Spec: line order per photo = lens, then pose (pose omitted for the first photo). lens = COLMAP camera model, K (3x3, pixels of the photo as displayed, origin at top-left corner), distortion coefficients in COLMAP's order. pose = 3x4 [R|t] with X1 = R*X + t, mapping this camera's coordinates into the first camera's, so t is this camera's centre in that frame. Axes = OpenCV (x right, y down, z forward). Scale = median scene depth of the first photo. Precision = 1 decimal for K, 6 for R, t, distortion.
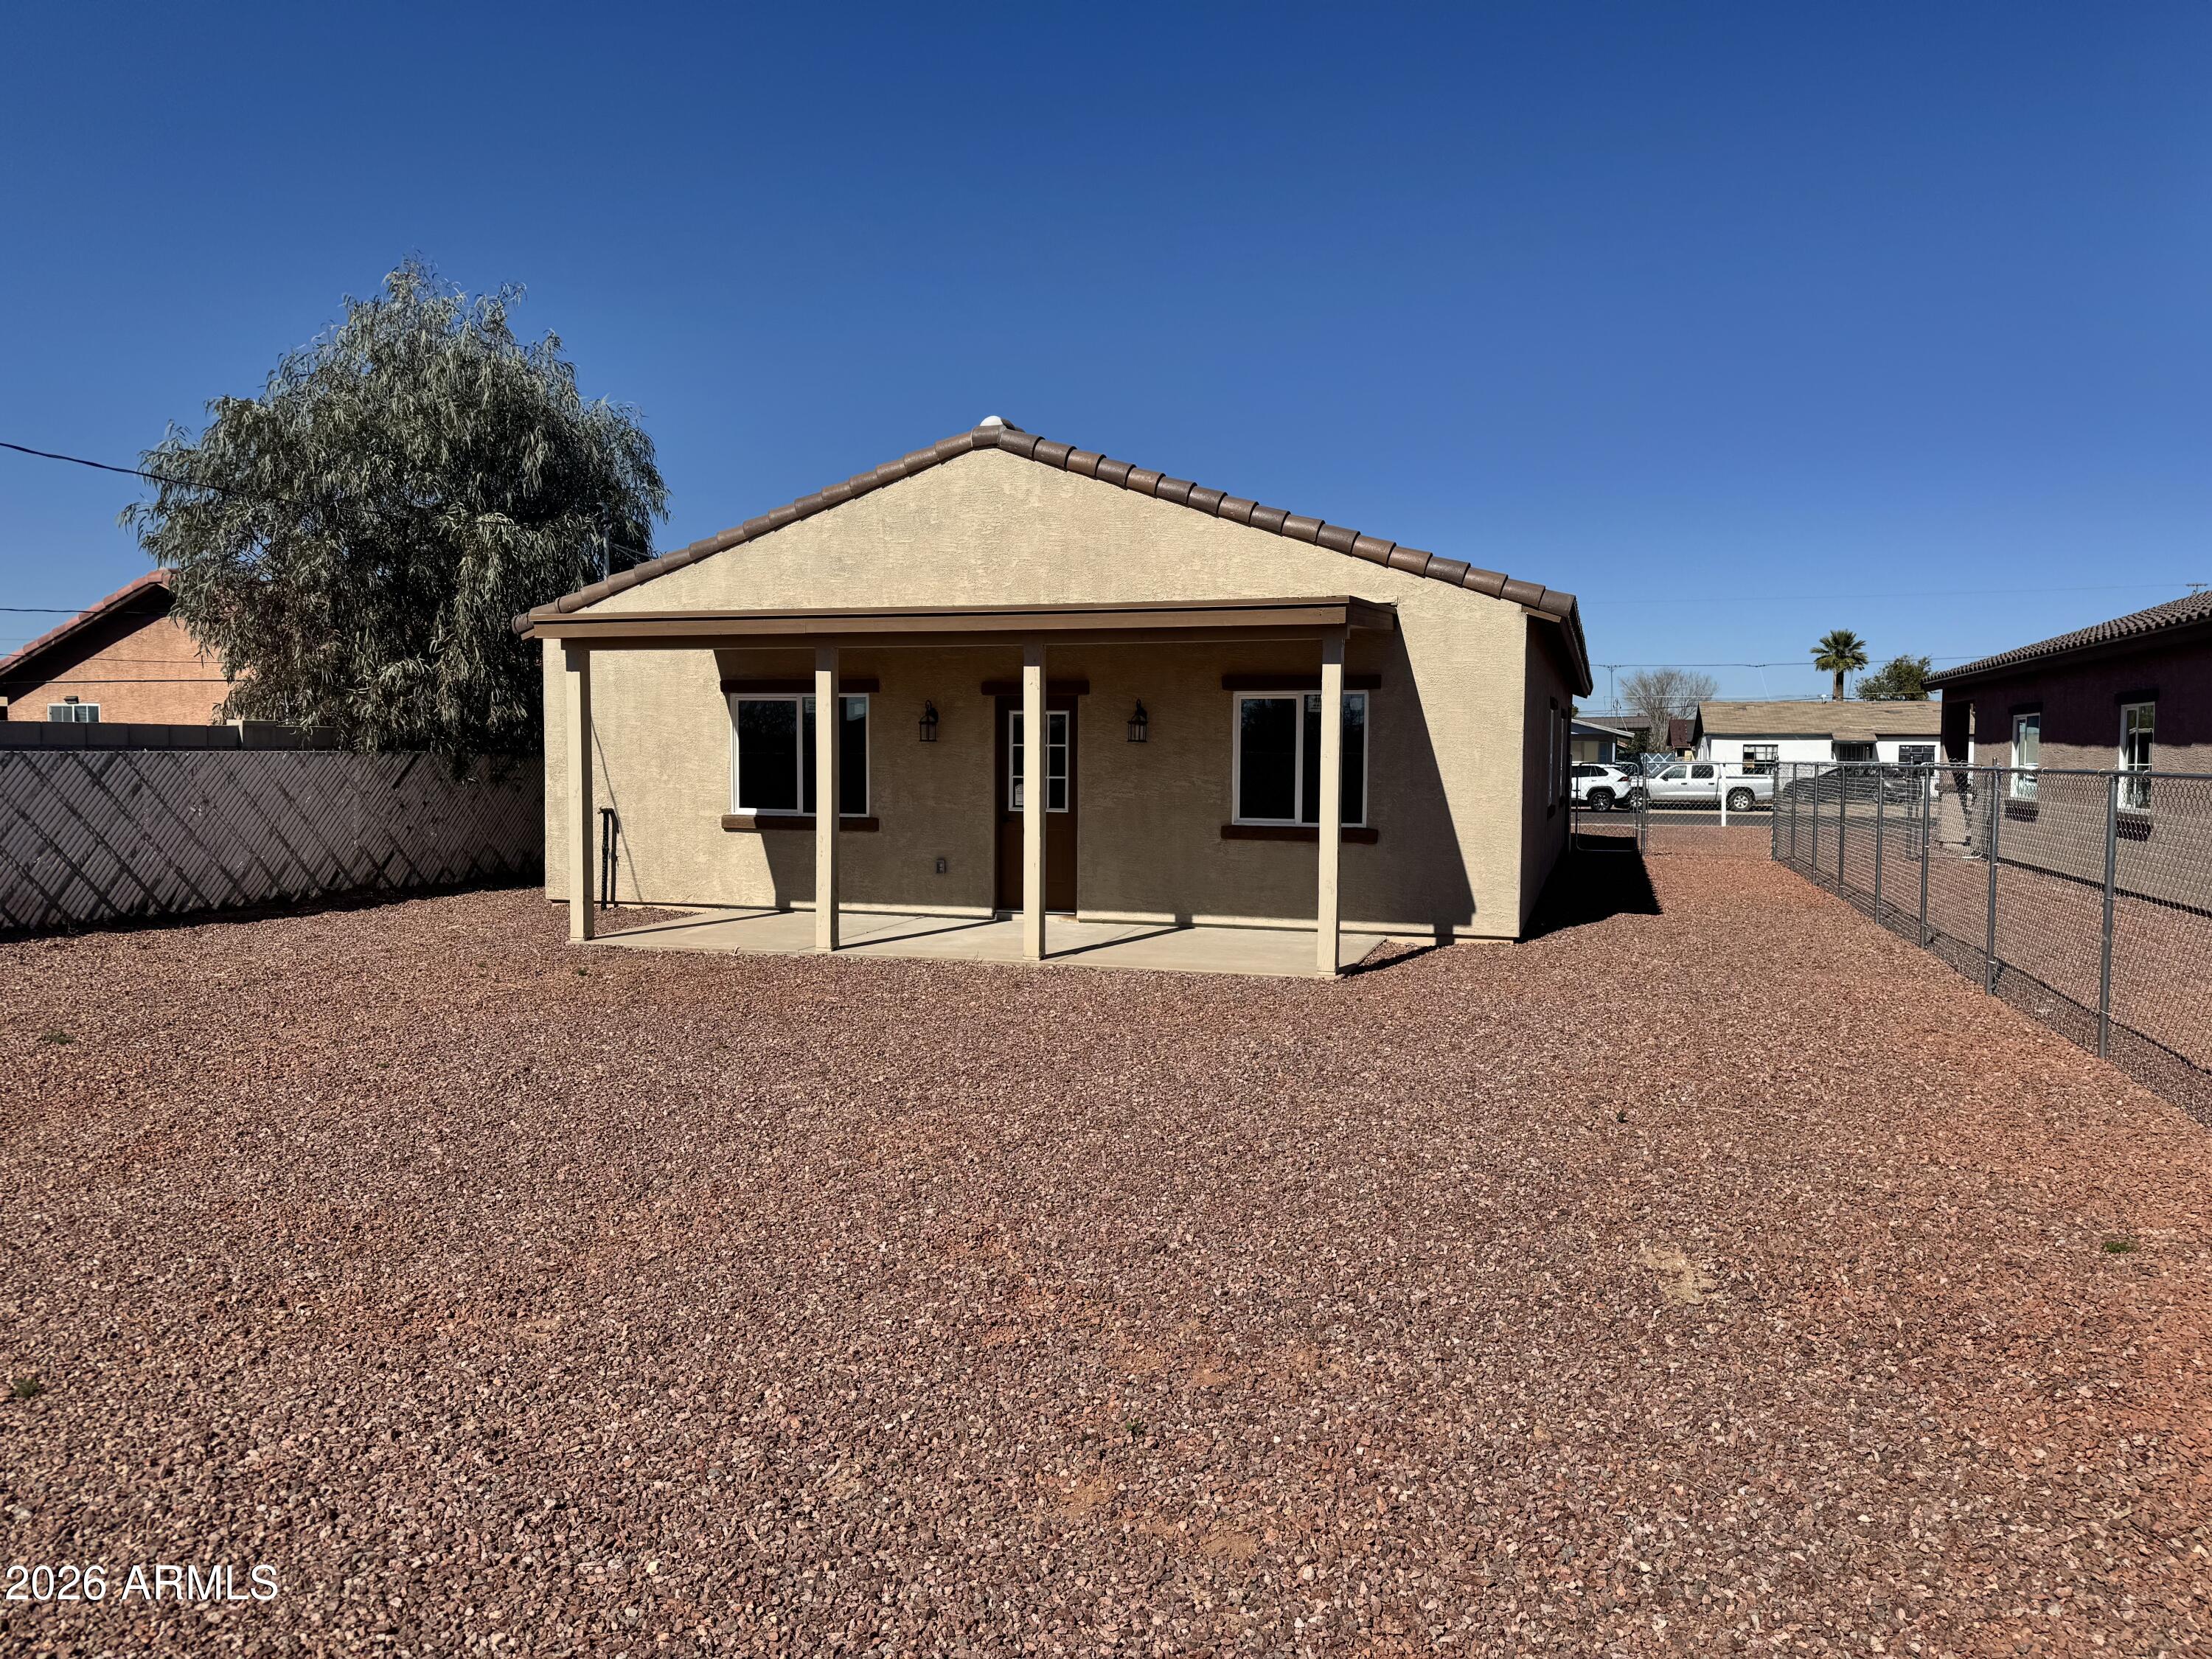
lens RADIAL K [[1551.0, 0, 1116.2], [0, 1551.0, 834.1], [0, 0, 1]] dist [0.051854, 0.005890]
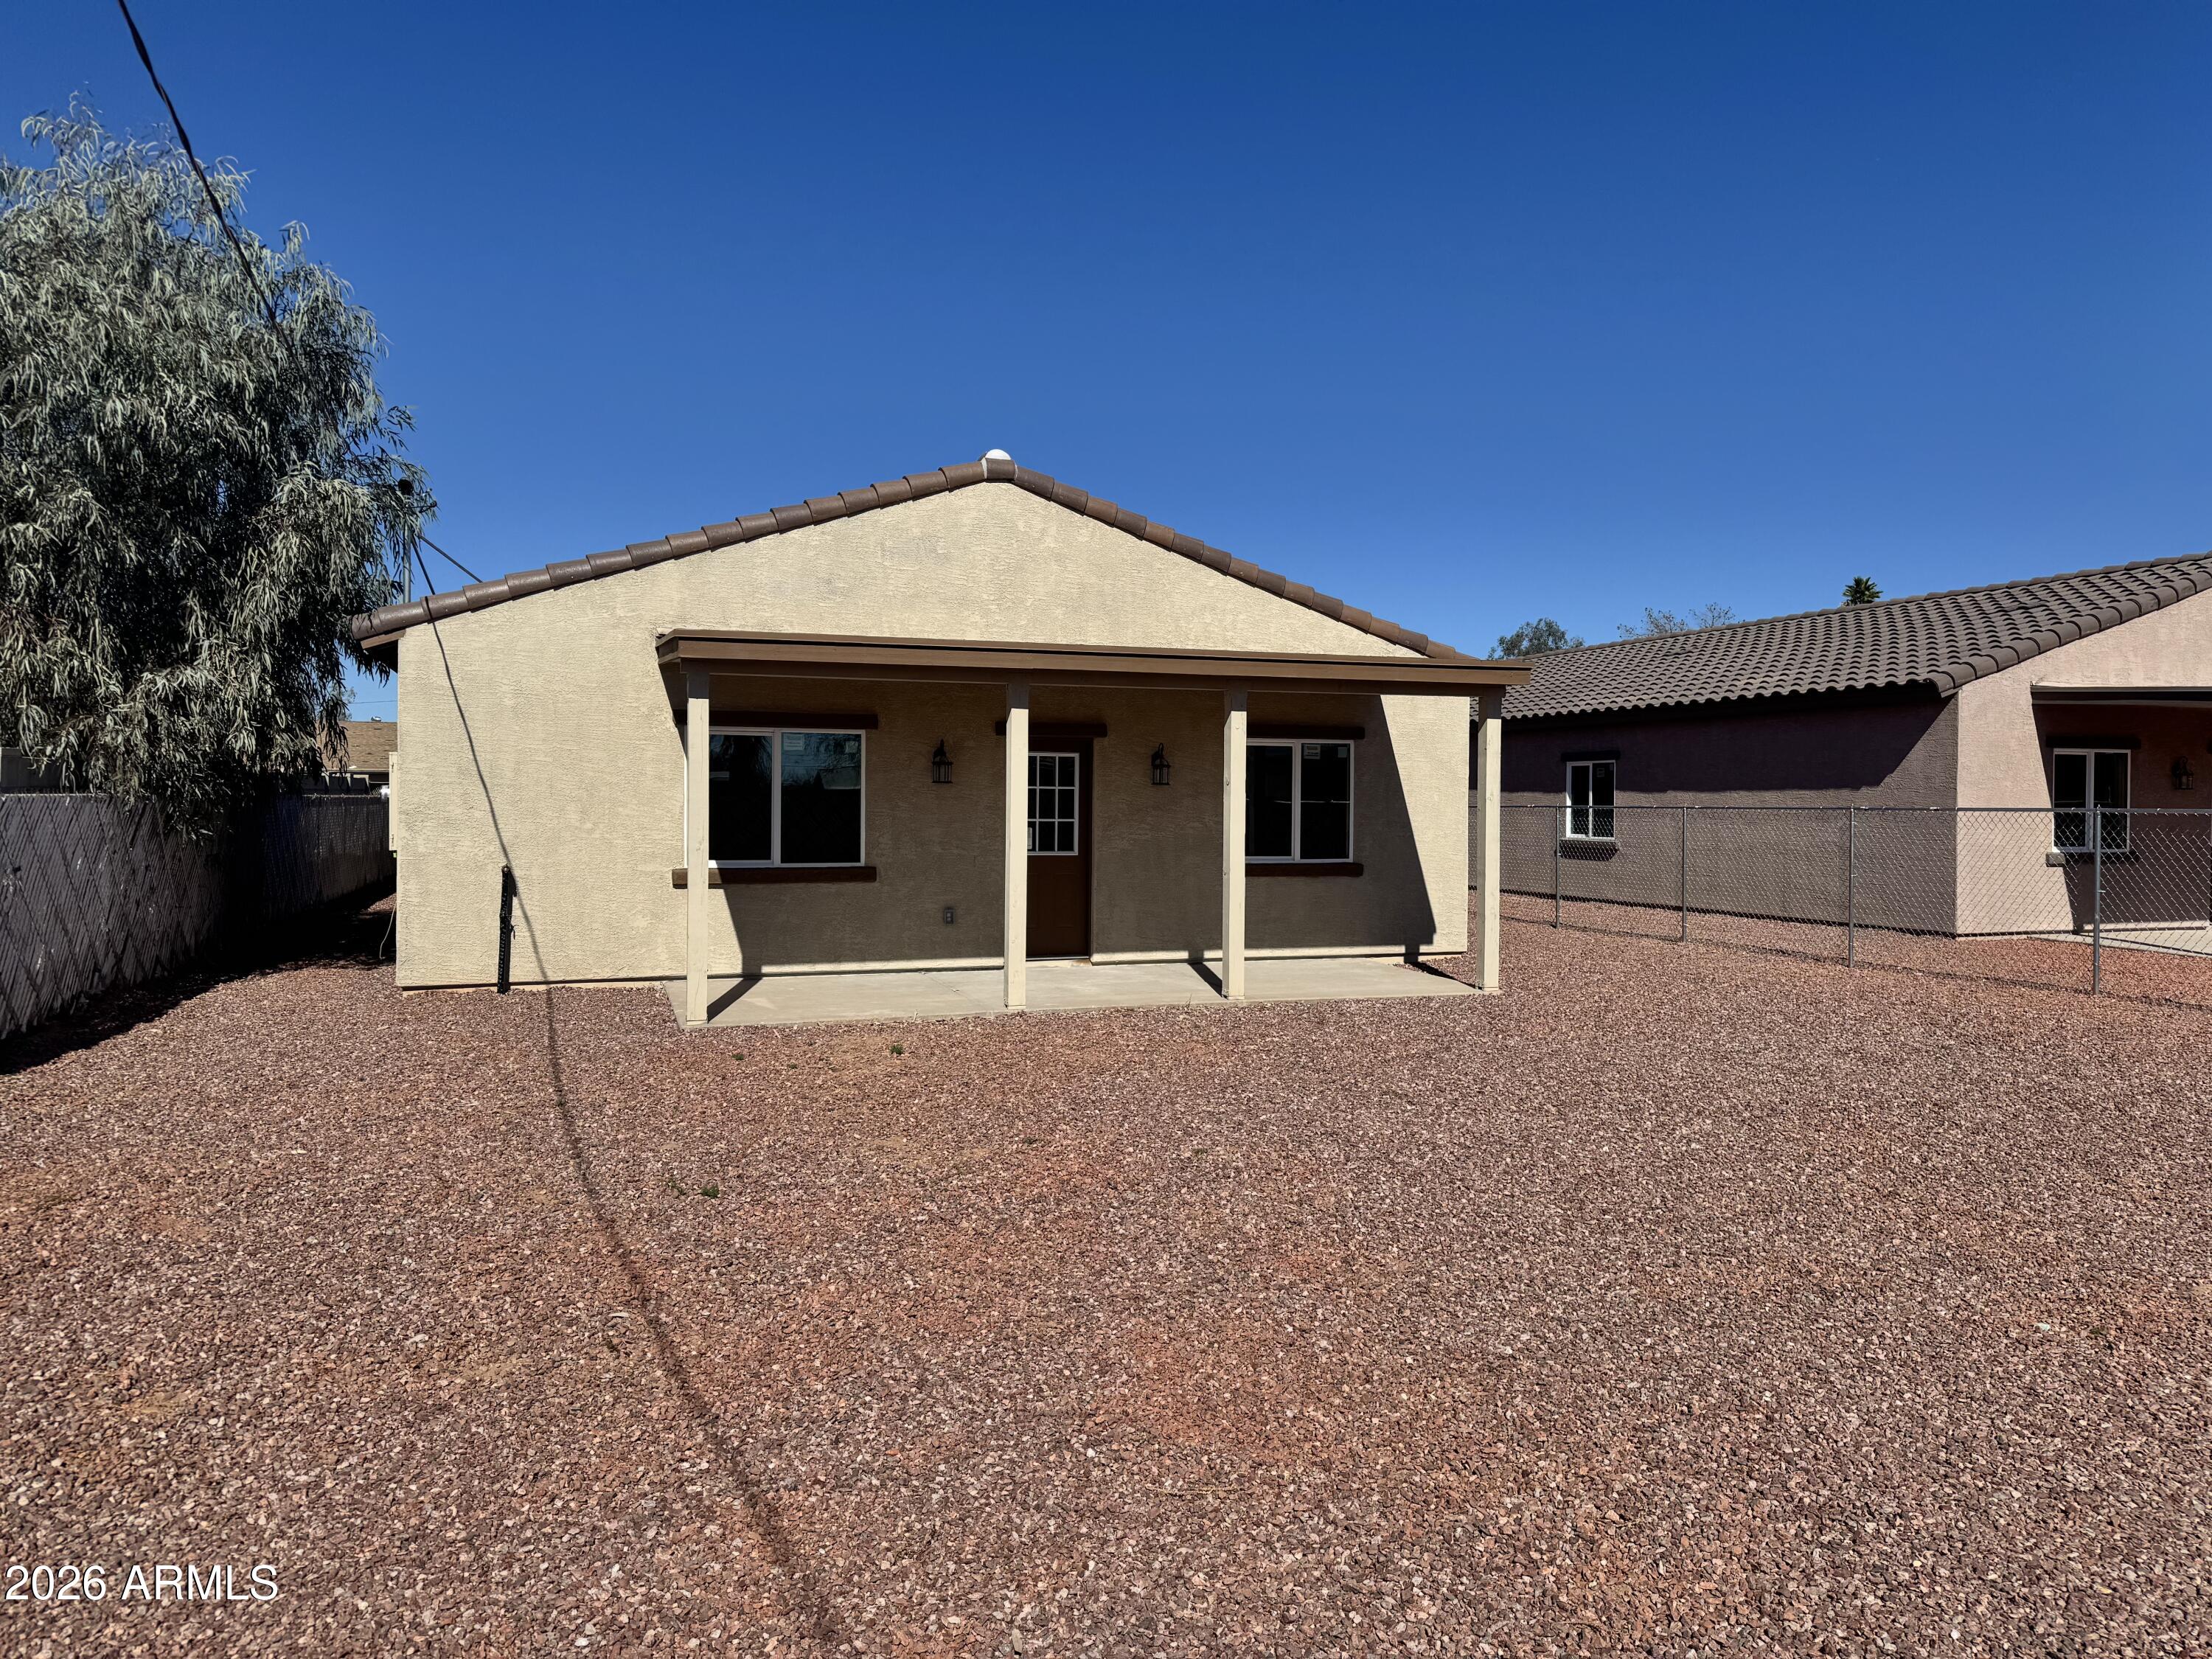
lens RADIAL K [[1521.8, 0, 1115.9], [0, 1521.8, 818.6], [0, 0, 1]] dist [0.023862, 0.000502]
pose [[0.798987, -0.008424, 0.601289, -0.585269], [0.029939, 0.999219, -0.025783, -0.011477], [-0.600602, 0.038603, 0.798616, 0.203203]]
